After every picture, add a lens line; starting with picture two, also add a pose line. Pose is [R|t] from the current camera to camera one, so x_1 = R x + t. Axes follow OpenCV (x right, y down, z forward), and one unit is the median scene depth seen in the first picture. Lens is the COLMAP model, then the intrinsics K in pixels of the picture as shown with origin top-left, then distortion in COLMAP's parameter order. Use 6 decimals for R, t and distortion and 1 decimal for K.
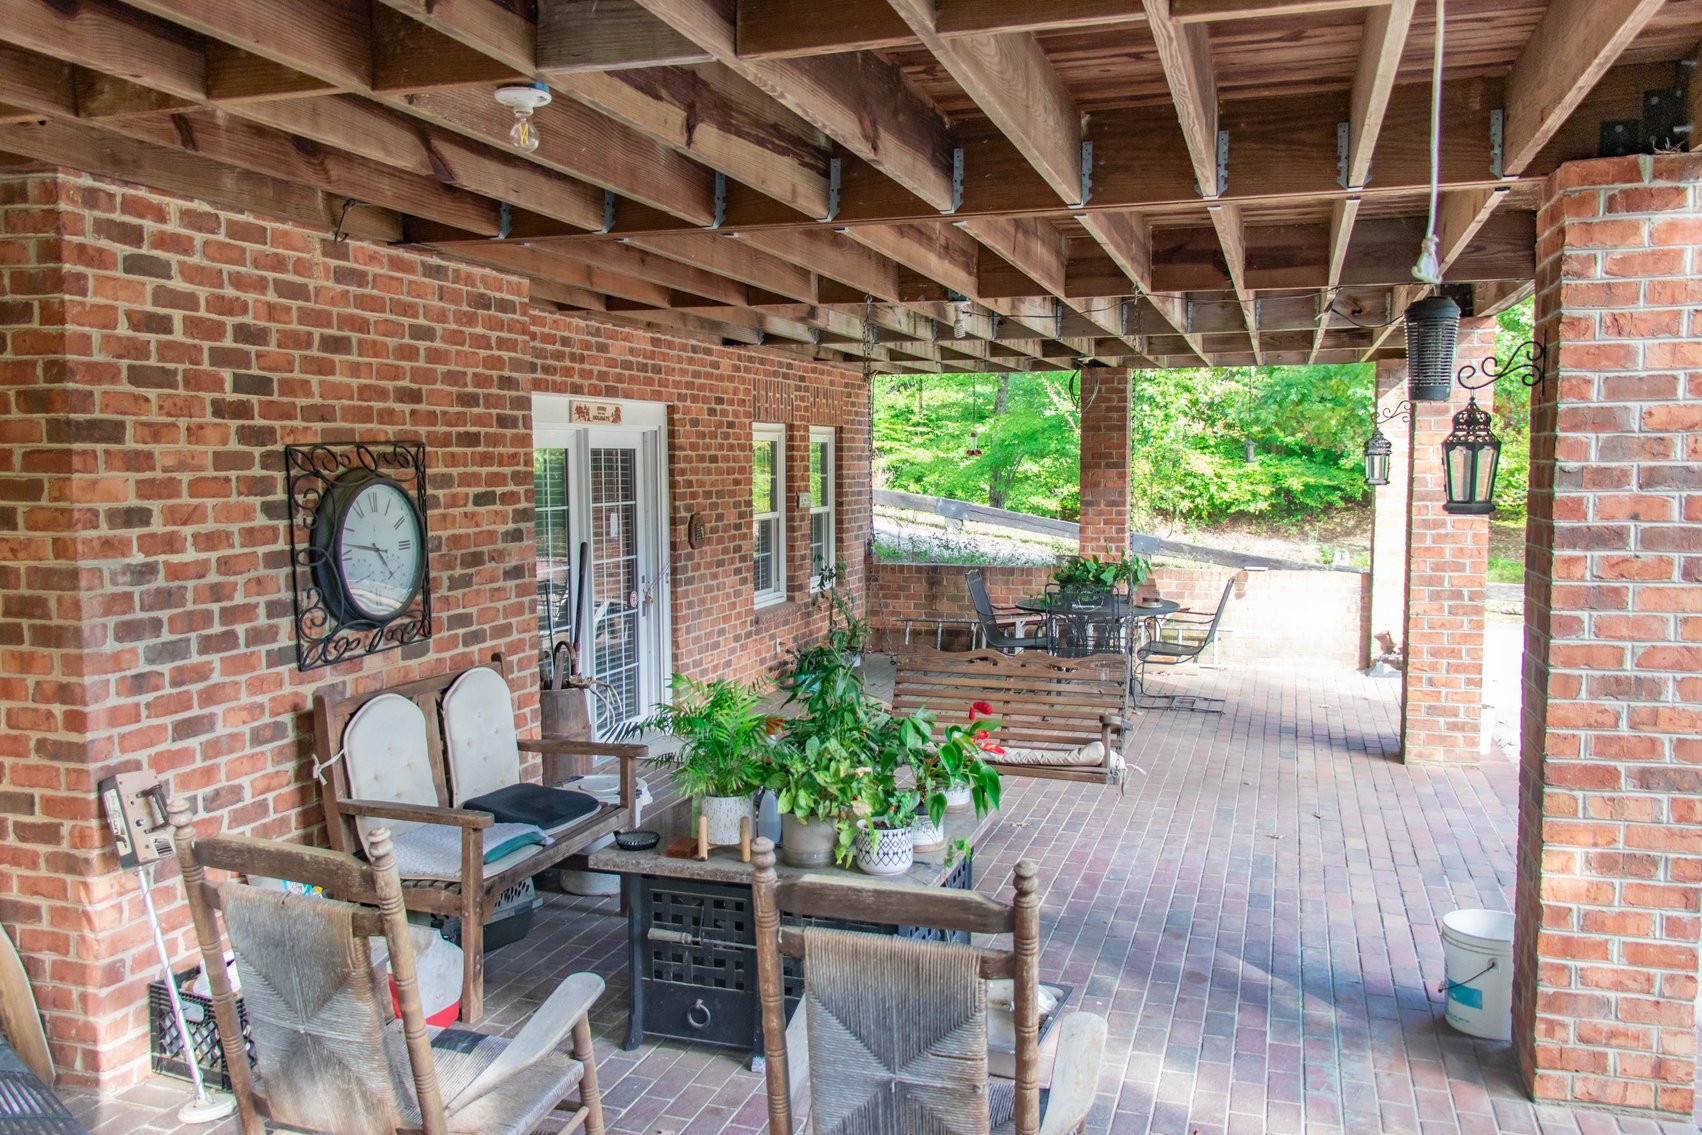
lens RADIAL K [[1388.8, 0, 851.0], [0, 1388.8, 567.5], [0, 0, 1]] dist [0.019593, 0.010104]
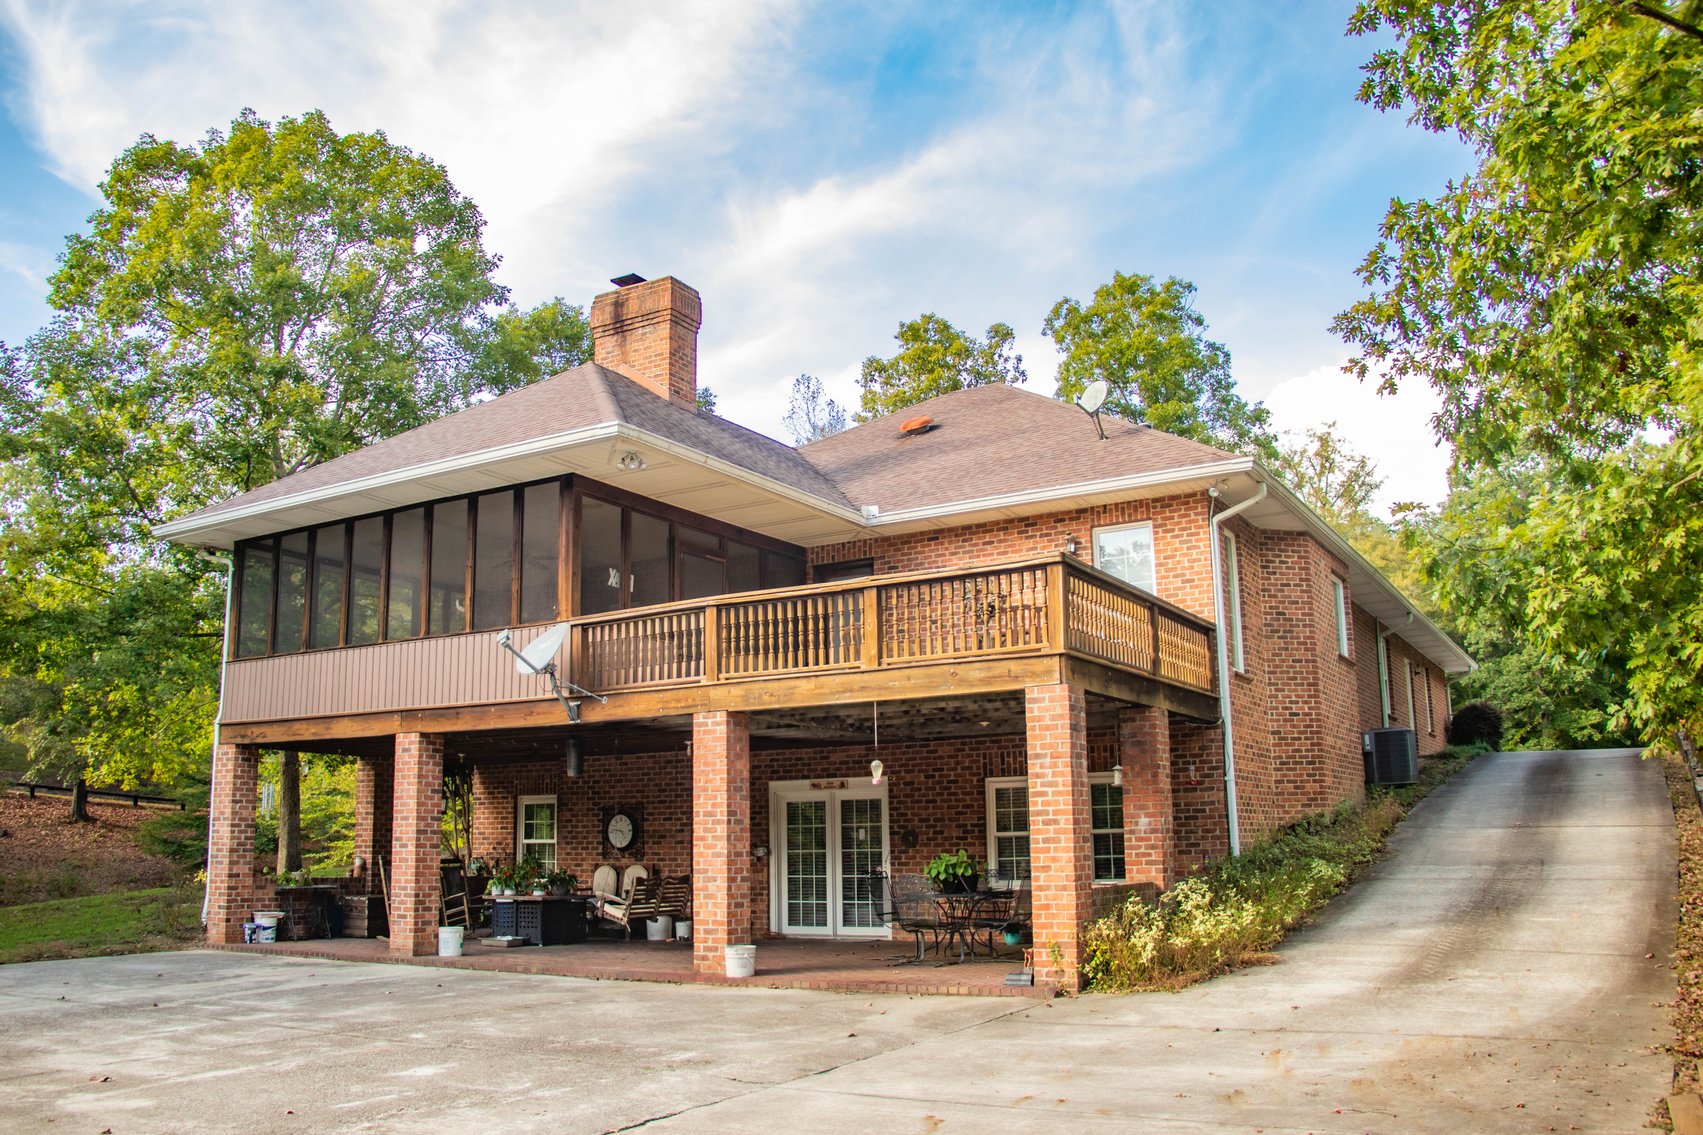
lens RADIAL K [[1347.7, 0, 851.5], [0, 1347.7, 567.5], [0, 0, 1]] dist [-0.137742, 0.010827]
pose [[-0.223357, -0.193930, -0.955250, 2.937806], [-0.061336, 0.980863, -0.184788, -0.077646], [0.972805, 0.017317, -0.230978, 2.220613]]
